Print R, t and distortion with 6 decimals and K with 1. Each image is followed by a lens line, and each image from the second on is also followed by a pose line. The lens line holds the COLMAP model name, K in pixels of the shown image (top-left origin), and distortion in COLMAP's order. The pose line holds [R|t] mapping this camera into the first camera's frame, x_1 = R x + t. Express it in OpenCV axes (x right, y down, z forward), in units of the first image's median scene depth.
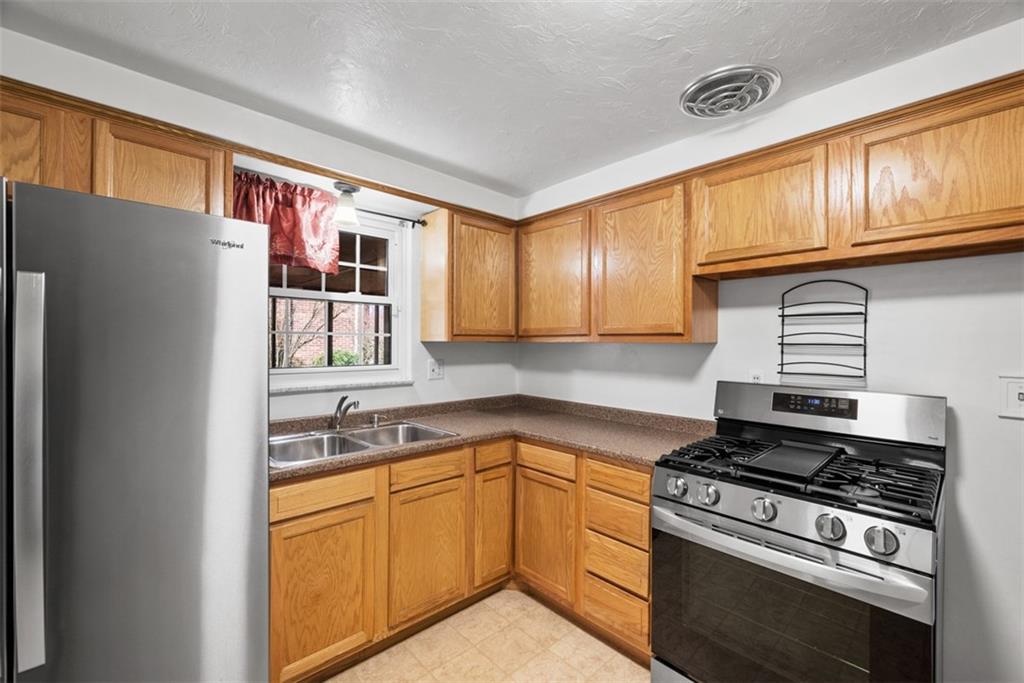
lens RADIAL K [[429.1, 0, 517.7], [0, 429.1, 342.0], [0, 0, 1]] dist [0.002188, -0.000265]
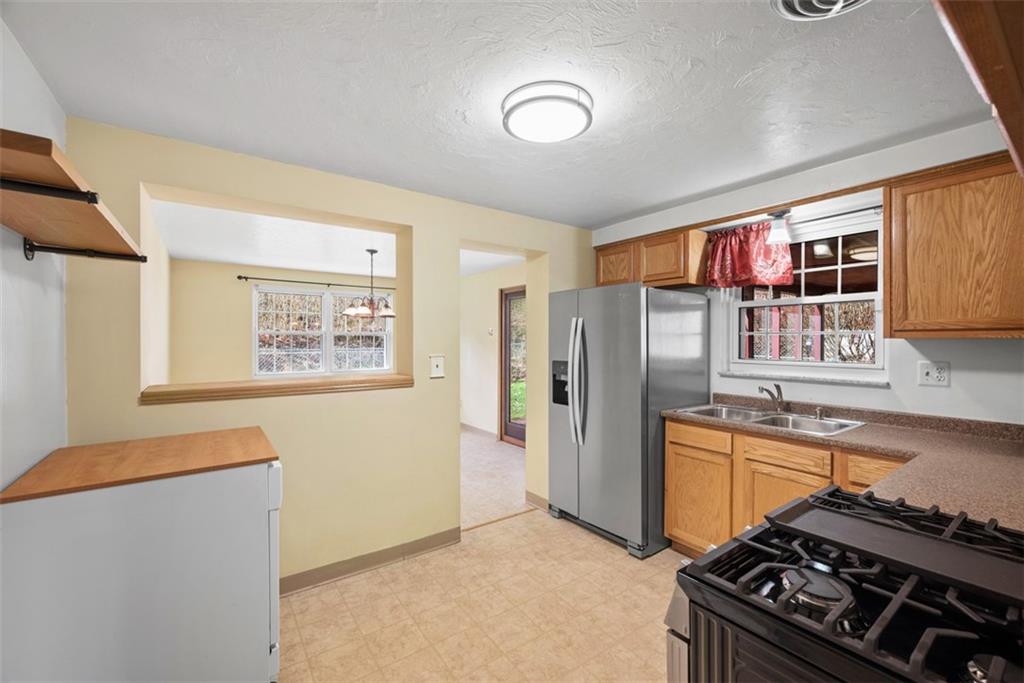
lens RADIAL K [[428.2, 0, 507.9], [0, 428.2, 340.4], [0, 0, 1]] dist [-0.001211, -0.000046]
pose [[-0.144421, -0.007014, -0.989491, 0.885716], [-0.001891, 0.999975, -0.006812, 0.011149], [0.989514, 0.000887, -0.144431, 0.409094]]
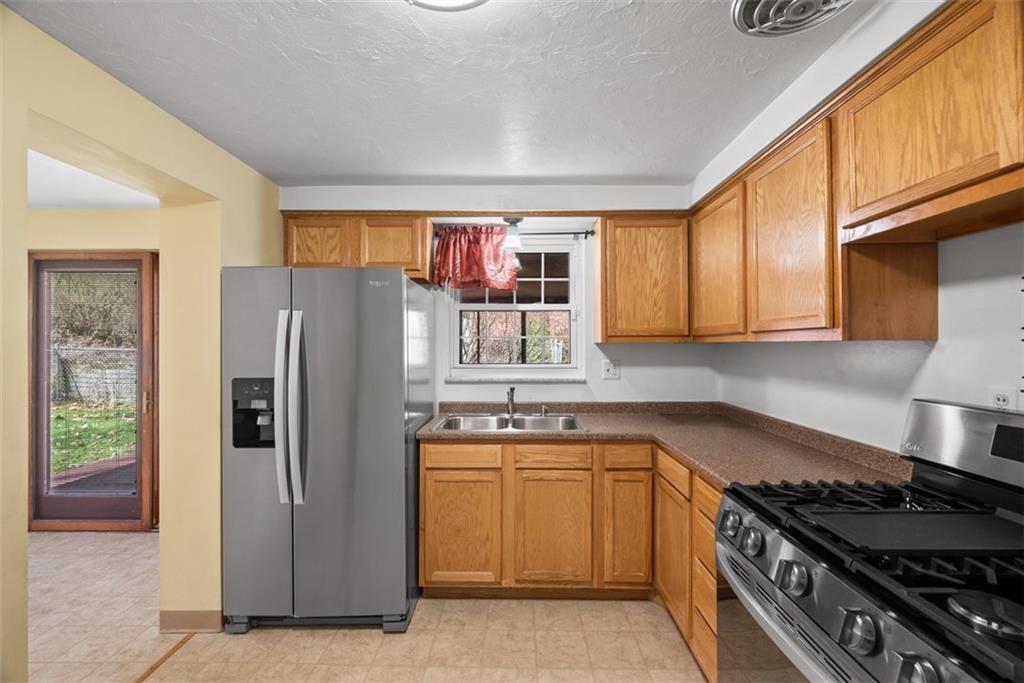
lens RADIAL K [[429.1, 0, 515.8], [0, 429.1, 342.9], [0, 0, 1]] dist [0.002188, -0.000265]
pose [[0.717829, -0.010119, -0.696146, 0.457955], [0.007061, 0.999949, -0.007253, 0.006140], [0.696184, 0.000291, 0.717863, 0.112152]]
